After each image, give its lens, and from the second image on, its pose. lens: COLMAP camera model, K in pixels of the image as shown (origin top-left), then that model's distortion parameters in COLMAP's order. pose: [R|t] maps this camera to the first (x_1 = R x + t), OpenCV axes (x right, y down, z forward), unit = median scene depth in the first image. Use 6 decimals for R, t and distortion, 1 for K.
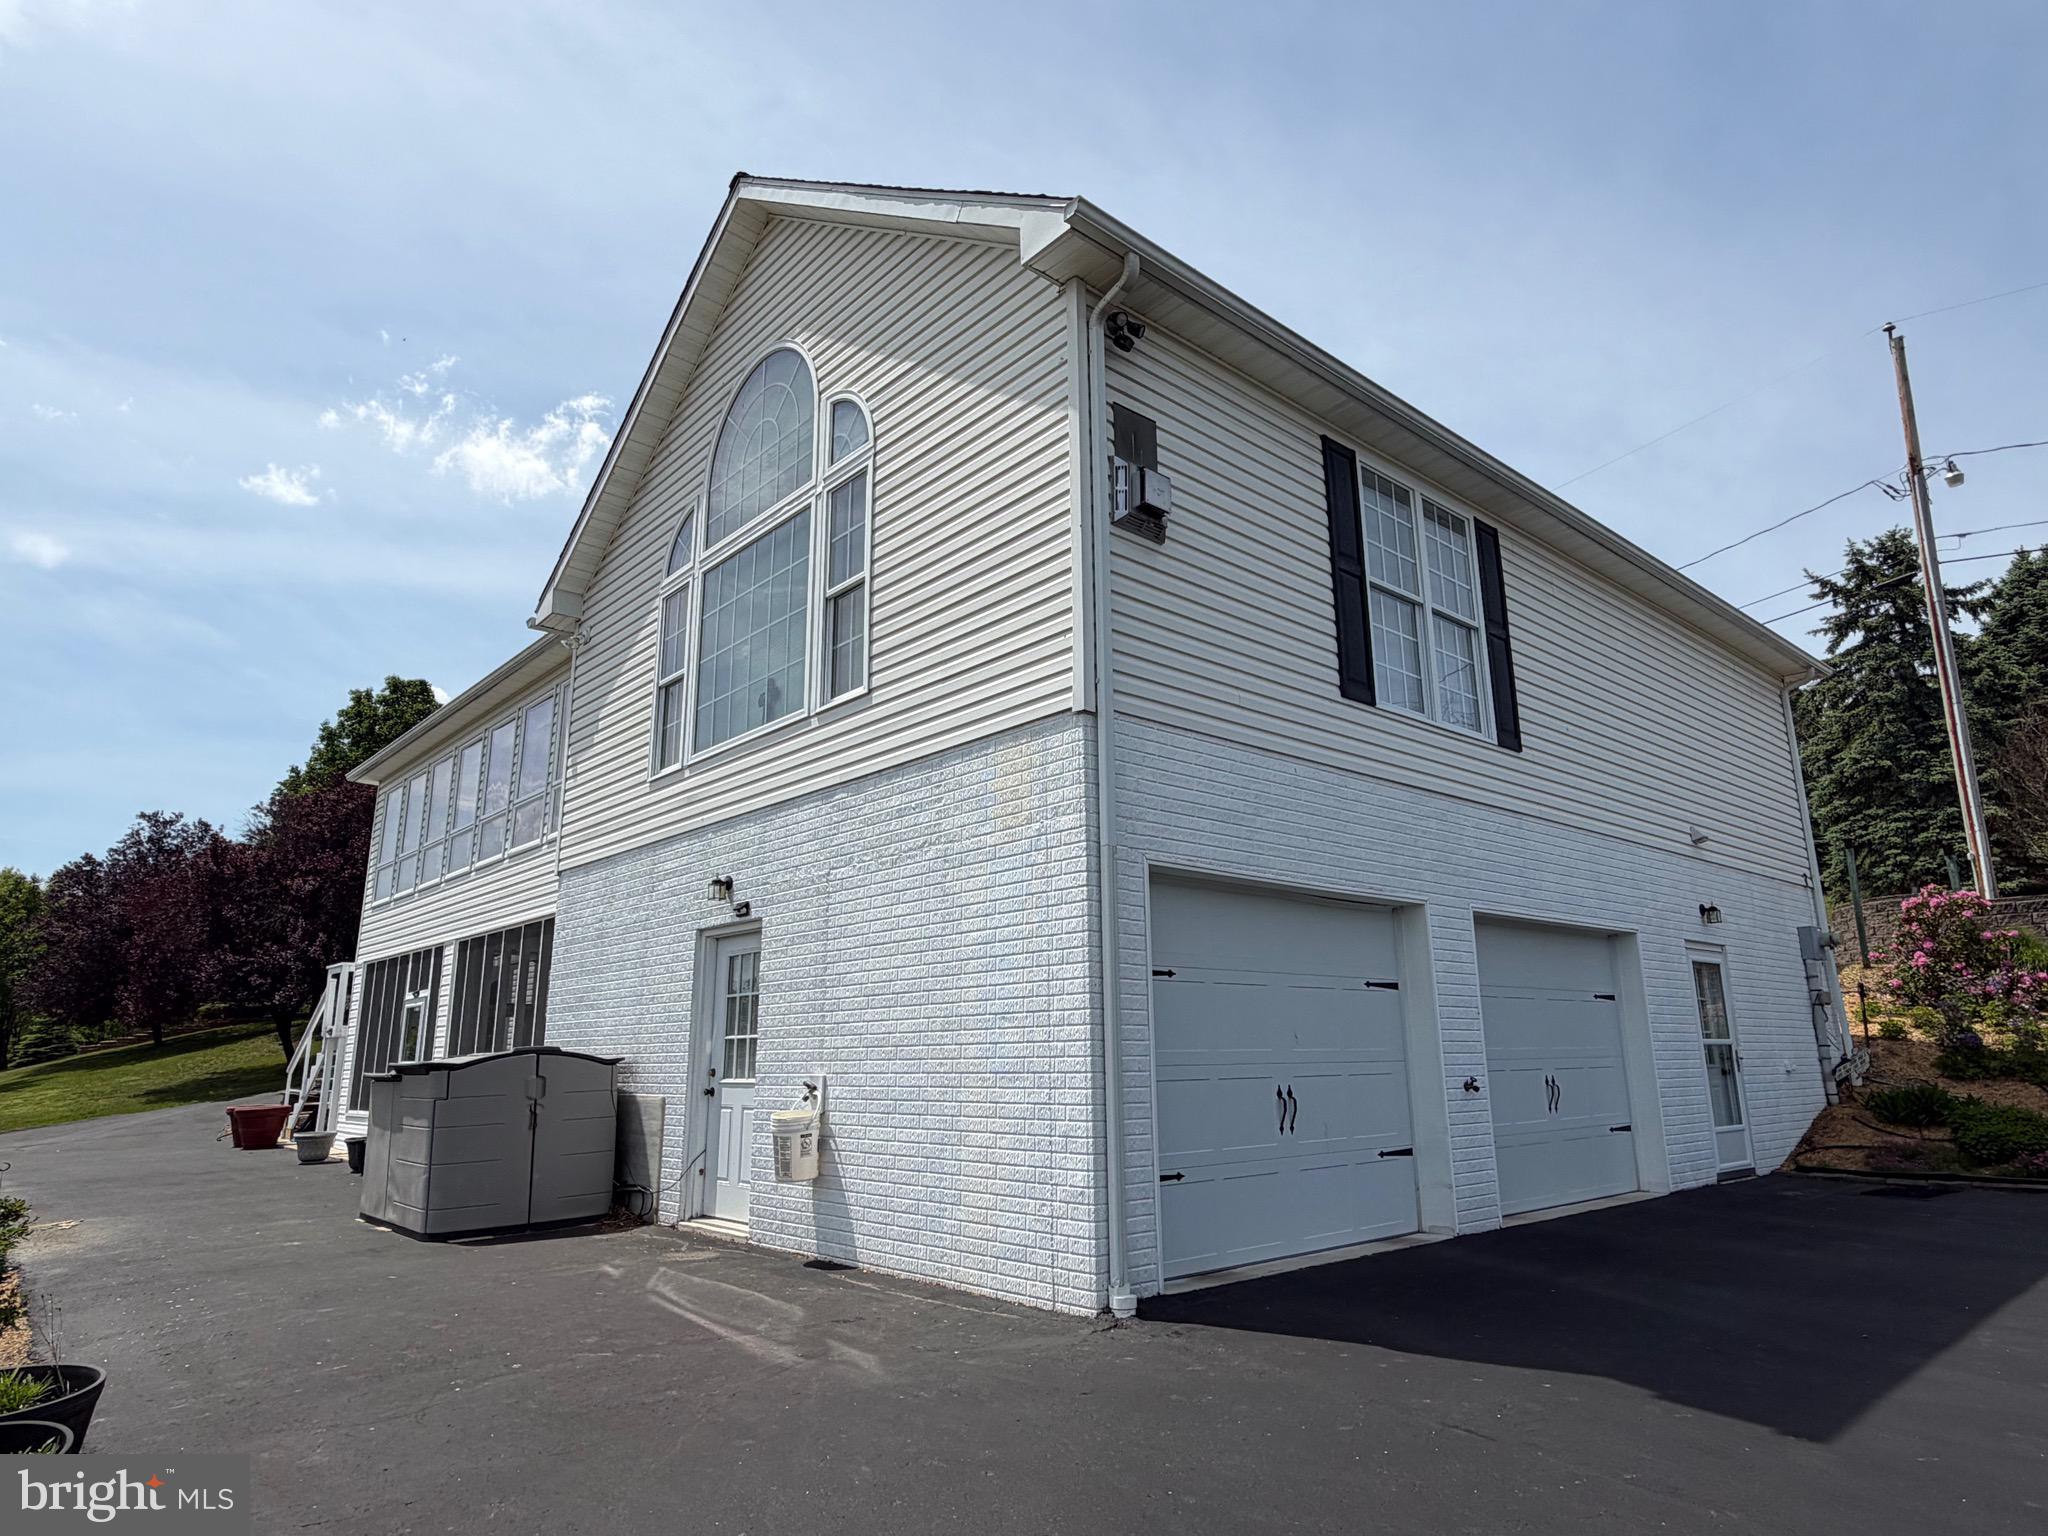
lens RADIAL K [[1204.1, 0, 1017.3], [0, 1204.1, 771.9], [0, 0, 1]] dist [-0.001732, -0.001083]
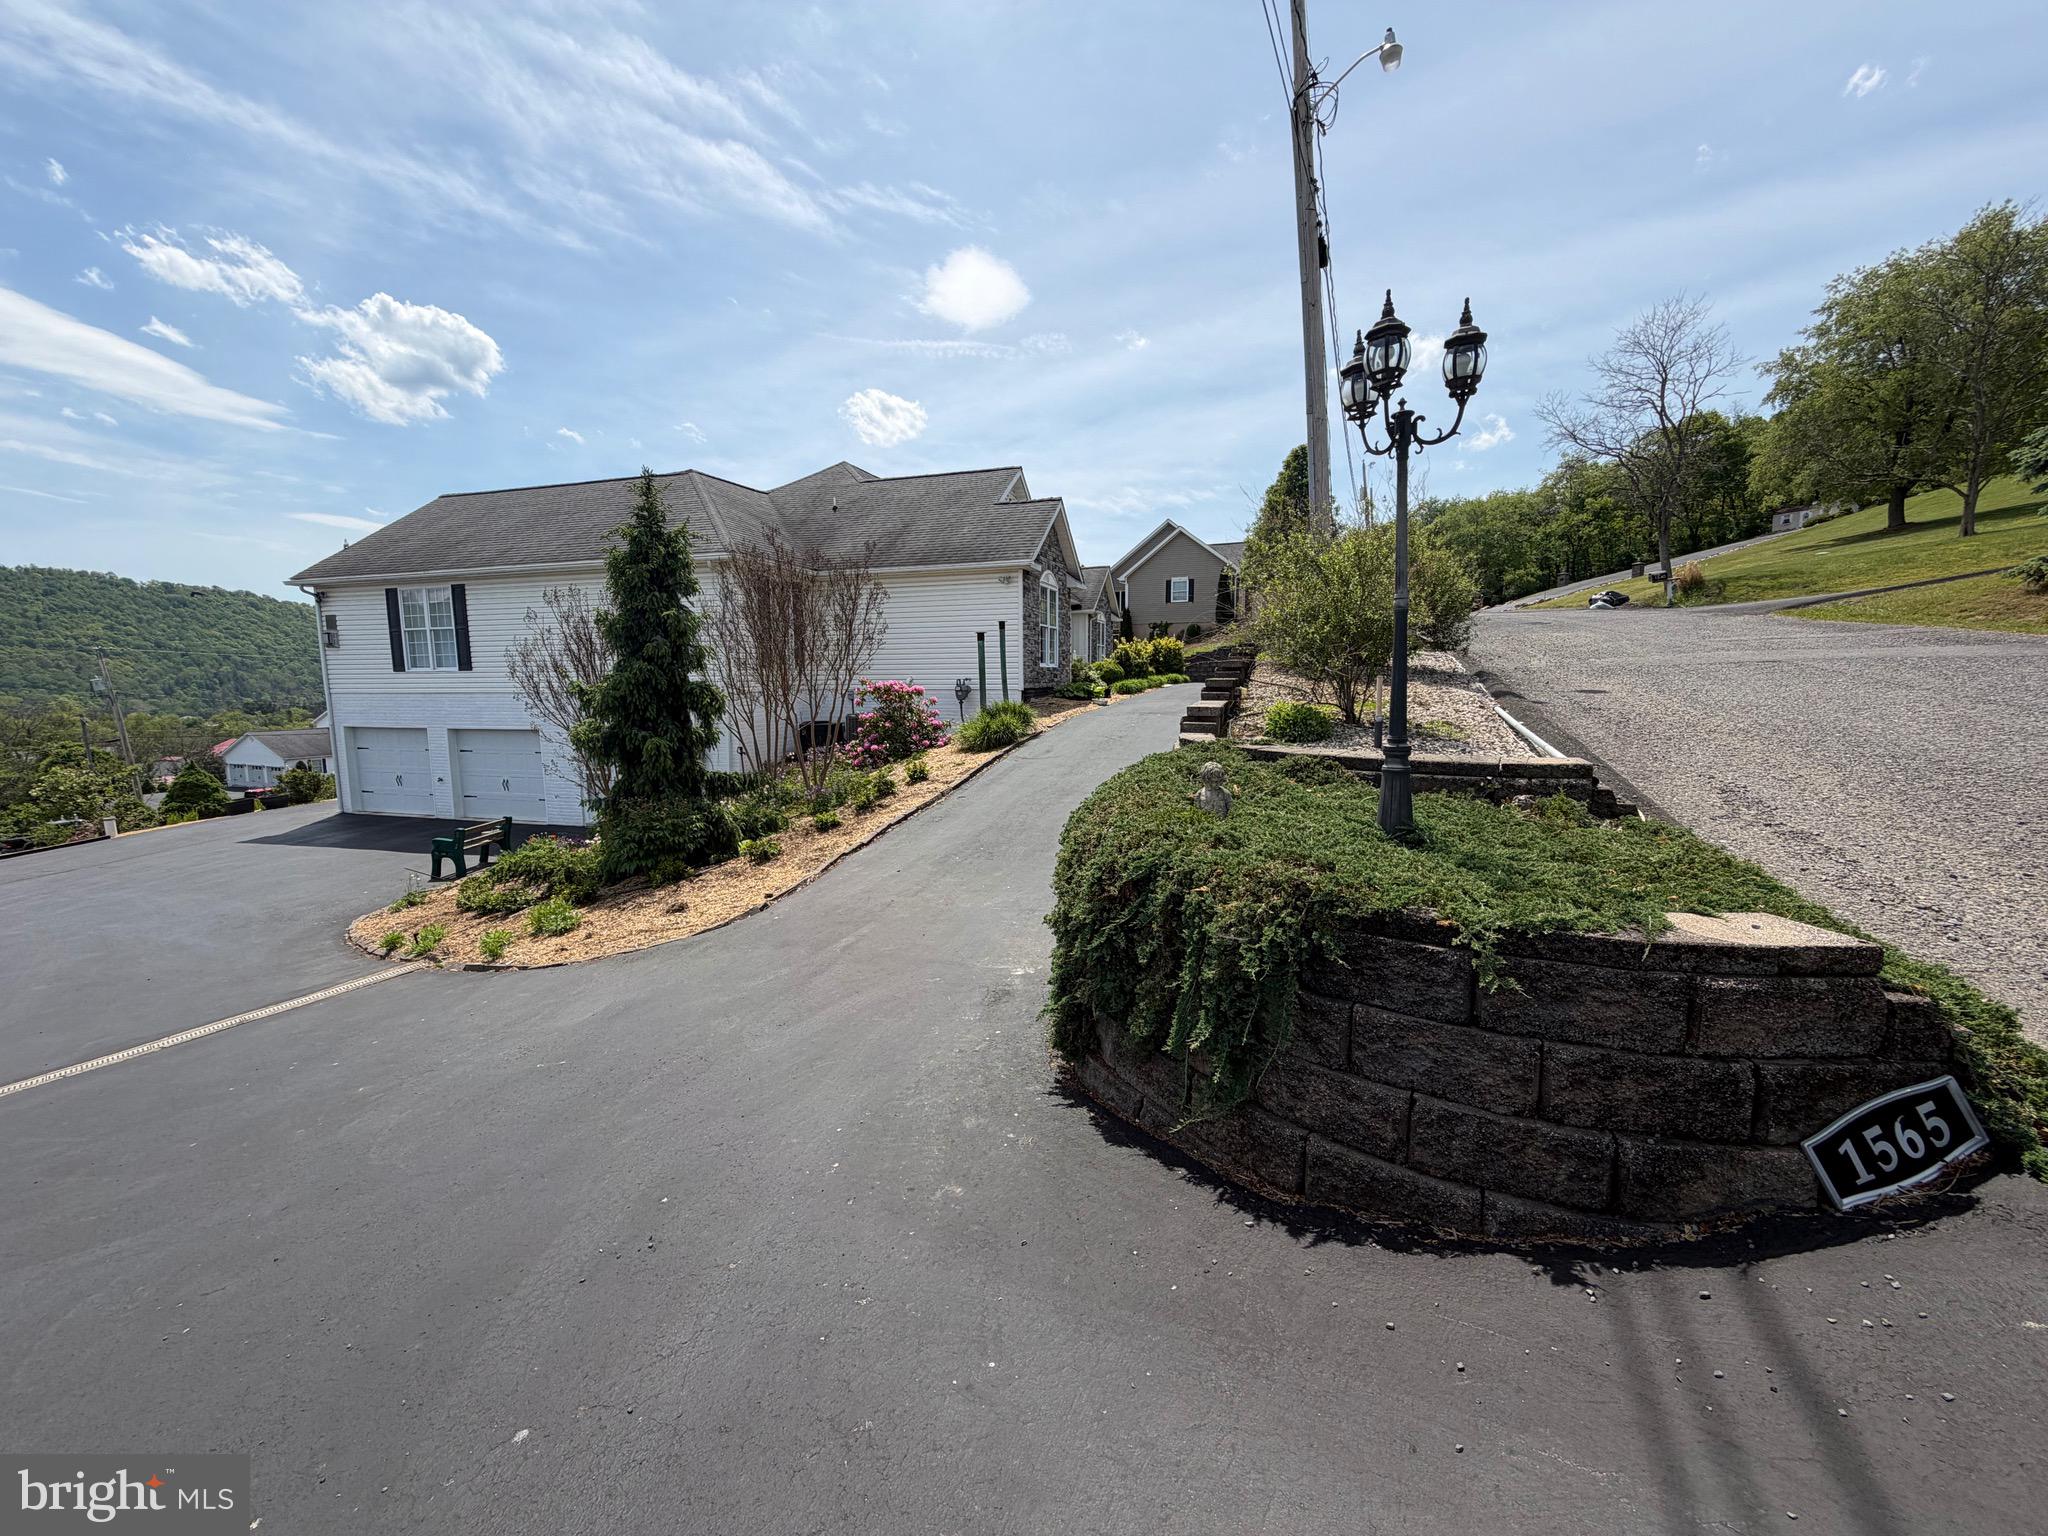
lens RADIAL K [[818.4, 0, 1017.1], [0, 818.4, 780.5], [0, 0, 1]] dist [-0.000137, -0.000031]
pose [[0.510657, 0.109838, -0.852740, 2.731170], [0.207068, 0.946901, 0.245968, 0.021935], [0.834477, -0.302181, 0.460798, 1.098084]]
